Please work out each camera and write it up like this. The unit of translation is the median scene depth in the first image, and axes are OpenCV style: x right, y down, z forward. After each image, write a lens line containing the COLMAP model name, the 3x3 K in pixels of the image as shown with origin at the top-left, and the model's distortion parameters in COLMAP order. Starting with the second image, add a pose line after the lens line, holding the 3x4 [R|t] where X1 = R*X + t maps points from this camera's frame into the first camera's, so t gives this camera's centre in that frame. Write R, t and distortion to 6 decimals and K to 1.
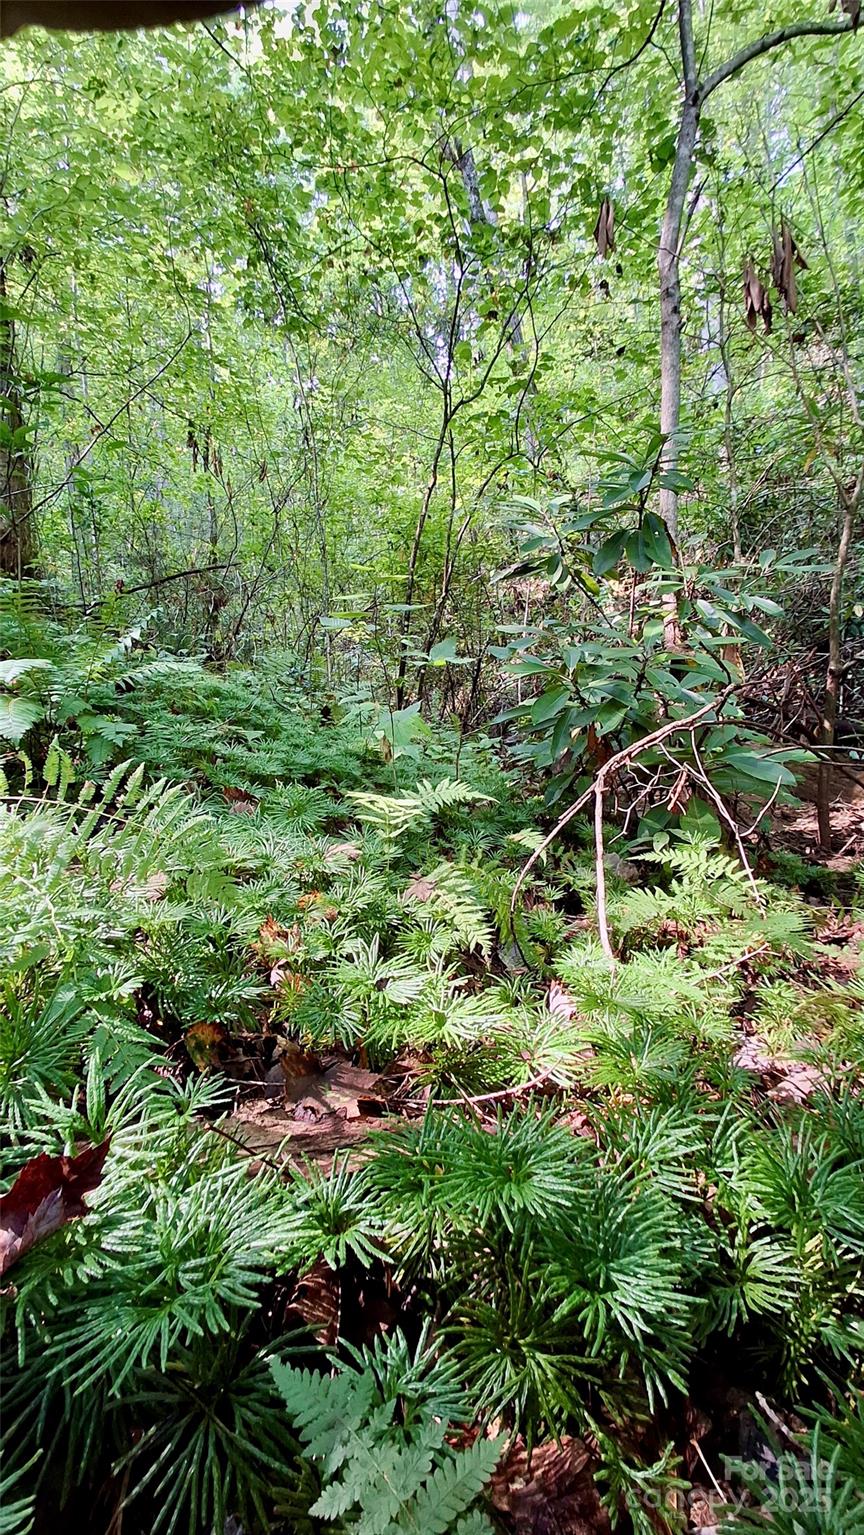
lens RADIAL K [[696.5, 0, 433.6], [0, 696.5, 764.6], [0, 0, 1]] dist [0.005235, 0.002396]
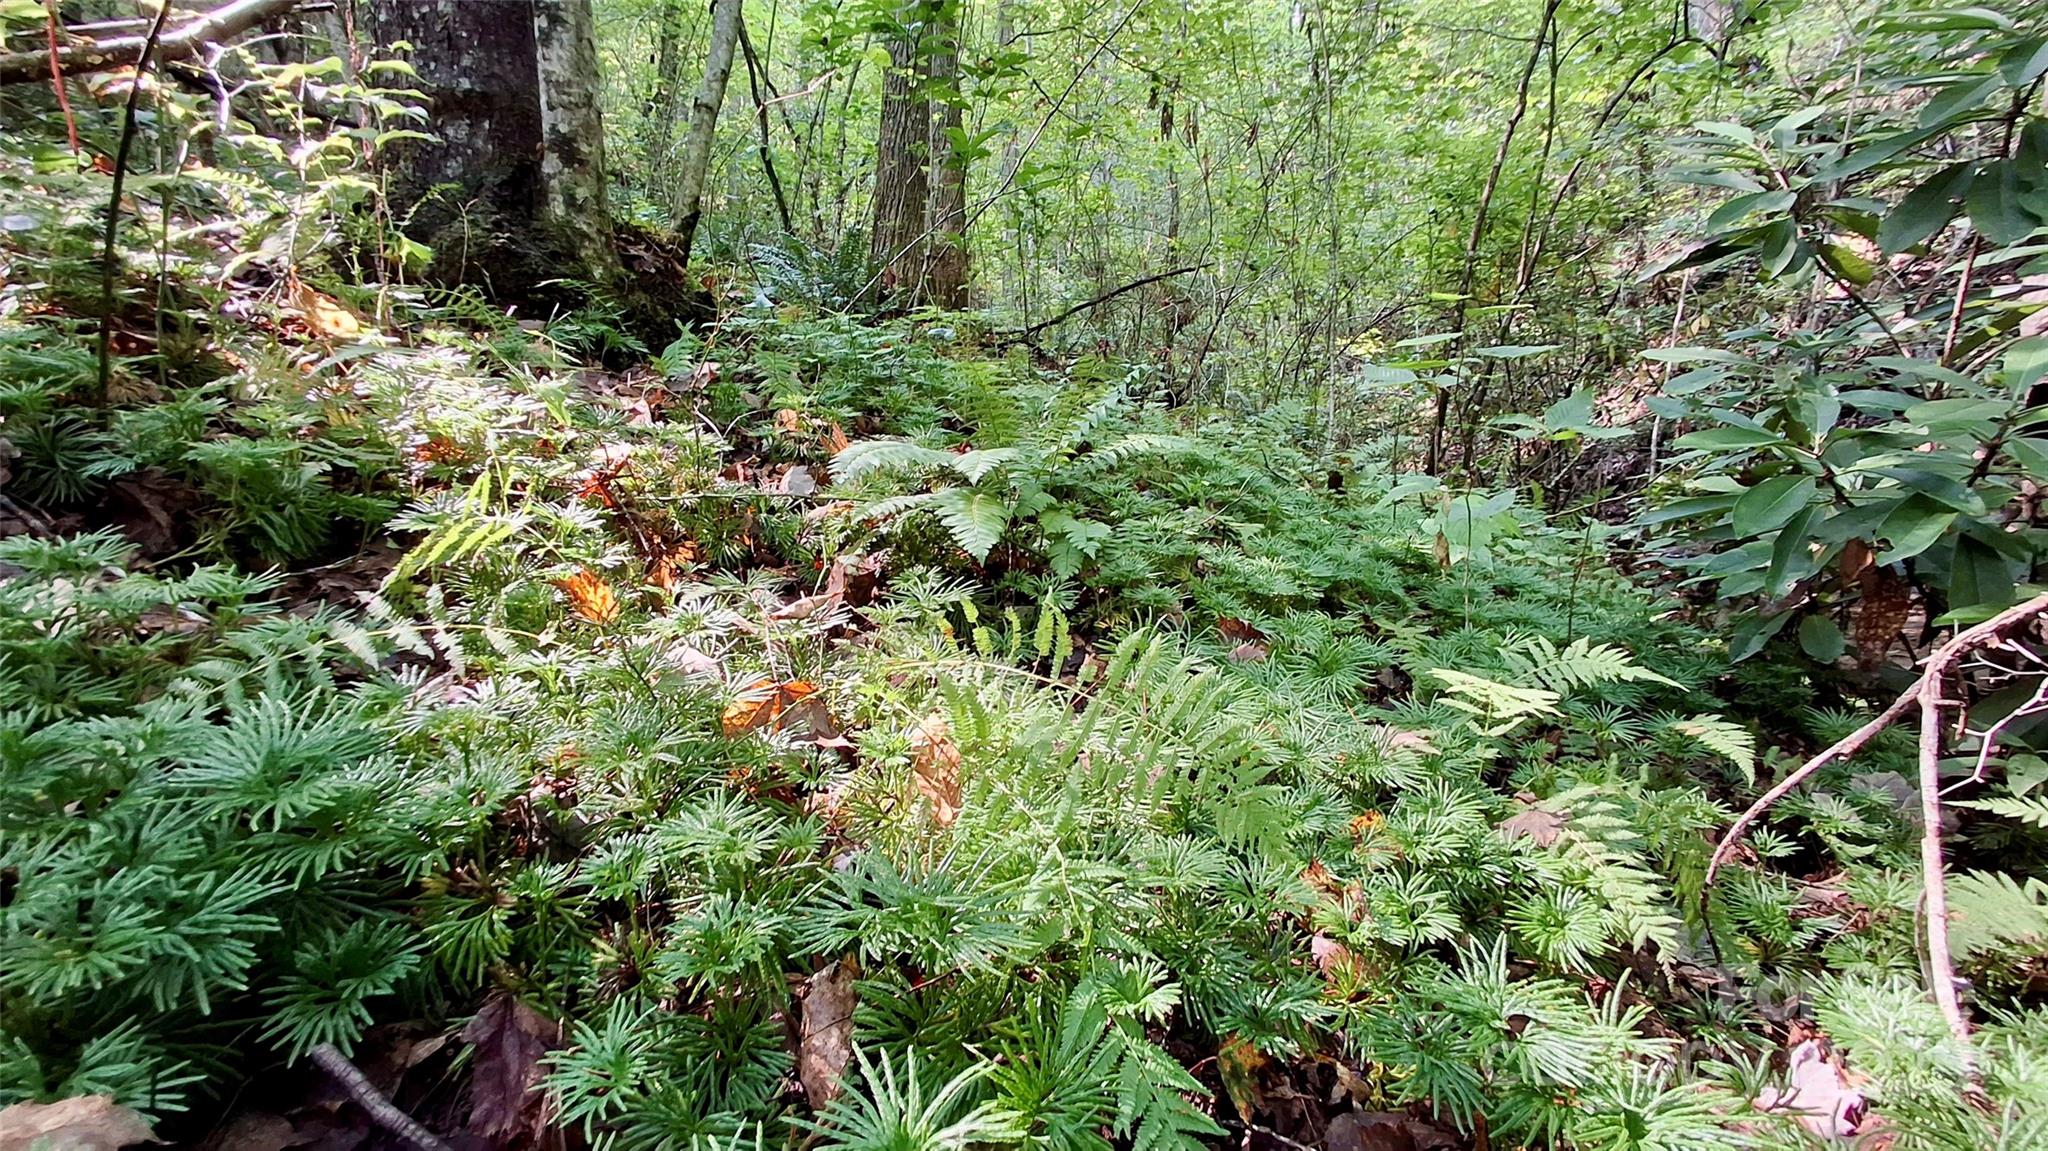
lens RADIAL K [[929.3, 0, 1024.3], [0, 929.3, 577.7], [0, 0, 1]] dist [0.005235, 0.002396]
pose [[0.902647, 0.064506, -0.425520, -0.081397], [-0.039725, 0.996971, 0.066866, -0.069629], [0.428544, -0.043452, 0.902475, 0.047687]]
